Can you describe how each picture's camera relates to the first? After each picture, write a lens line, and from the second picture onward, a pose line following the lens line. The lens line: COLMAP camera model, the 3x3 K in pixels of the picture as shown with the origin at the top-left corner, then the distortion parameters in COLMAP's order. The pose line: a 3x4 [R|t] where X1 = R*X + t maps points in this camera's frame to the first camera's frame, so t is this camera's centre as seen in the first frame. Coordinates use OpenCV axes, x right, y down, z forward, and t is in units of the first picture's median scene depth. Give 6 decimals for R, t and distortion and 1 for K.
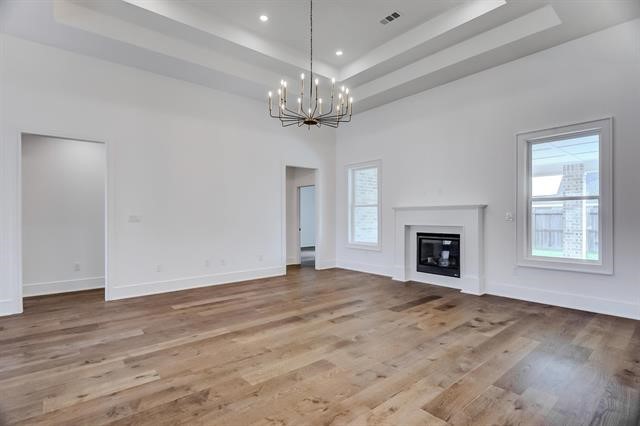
lens RADIAL K [[315.6, 0, 318.4], [0, 315.6, 217.1], [0, 0, 1]] dist [0.001088, 0.000731]
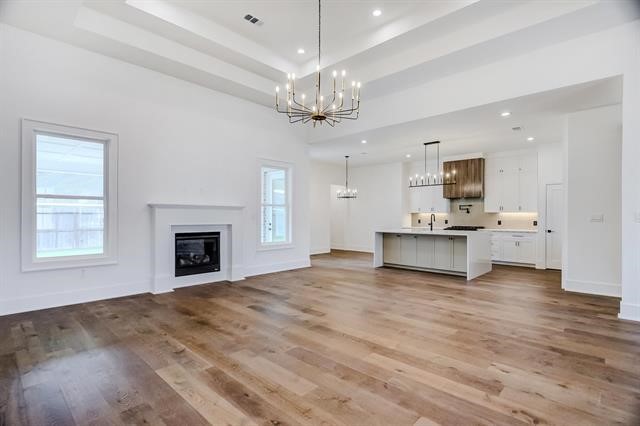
lens RADIAL K [[313.3, 0, 316.7], [0, 313.3, 216.1], [0, 0, 1]] dist [0.001557, -0.000379]
pose [[-0.109543, 0.003874, 0.993974, -0.833725], [-0.002548, 0.999988, -0.004178, 0.003582], [-0.993979, -0.002990, -0.109532, 0.949129]]
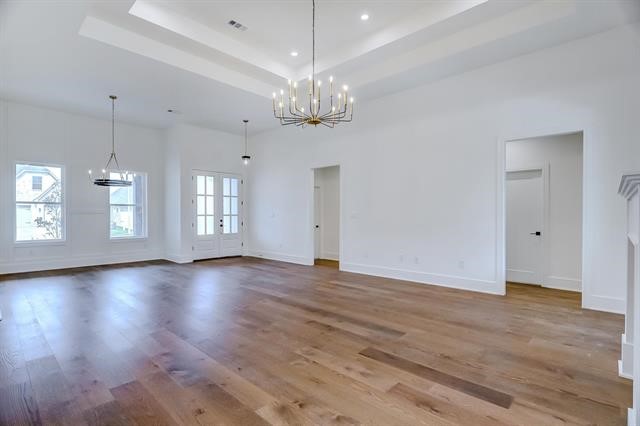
lens RADIAL K [[313.3, 0, 316.7], [0, 313.3, 216.1], [0, 0, 1]] dist [0.001557, -0.000379]
pose [[0.110446, 0.007272, -0.993856, 0.846101], [-0.004606, 0.999966, 0.006805, -0.002983], [0.993871, 0.003827, 0.110476, 0.766276]]
